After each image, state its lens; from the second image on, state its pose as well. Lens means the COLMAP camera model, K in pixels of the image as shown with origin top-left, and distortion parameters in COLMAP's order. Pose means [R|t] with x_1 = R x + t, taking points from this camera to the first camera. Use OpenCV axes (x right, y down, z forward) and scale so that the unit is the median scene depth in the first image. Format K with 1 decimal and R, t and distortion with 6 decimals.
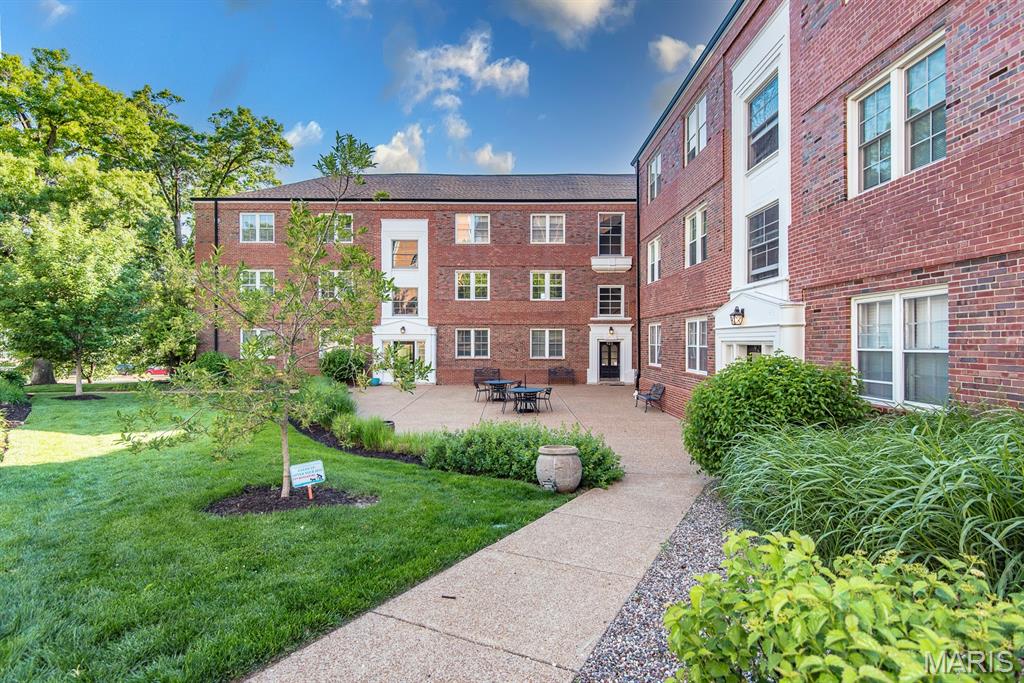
lens RADIAL K [[518.6, 0, 512.0], [0, 518.6, 341.5], [0, 0, 1]] dist [0.045275, -0.000737]
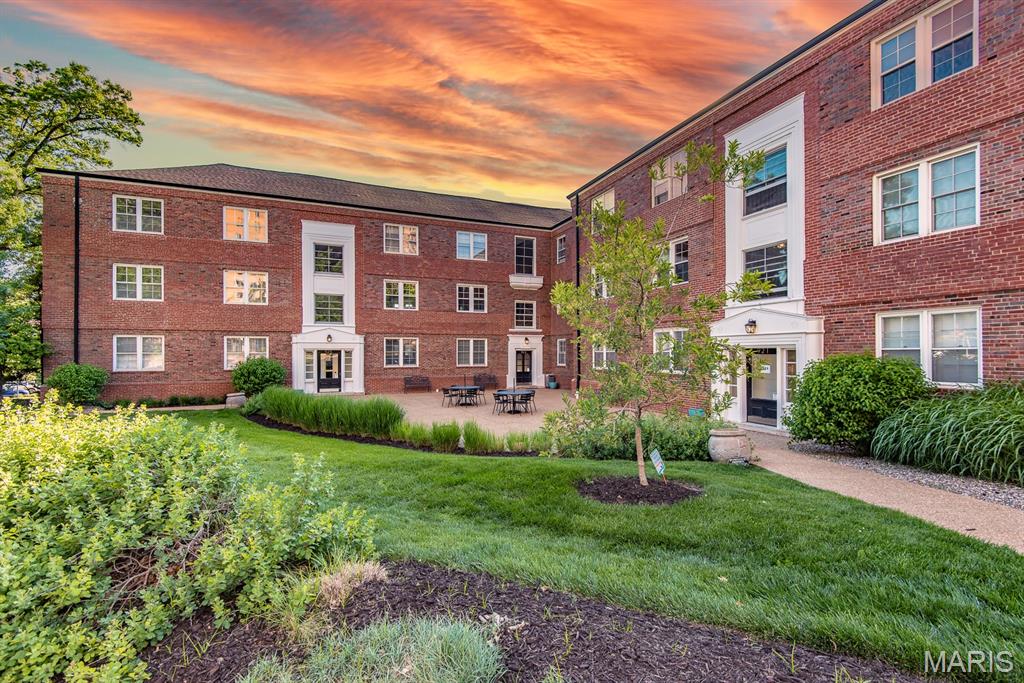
lens RADIAL K [[472.9, 0, 513.8], [0, 472.9, 357.8], [0, 0, 1]] dist [0.027672, -0.012246]
pose [[0.916853, -0.007157, 0.399160, -0.245812], [0.003984, 0.999954, 0.008778, 0.007188], [-0.399205, -0.006458, 0.916839, 0.061745]]
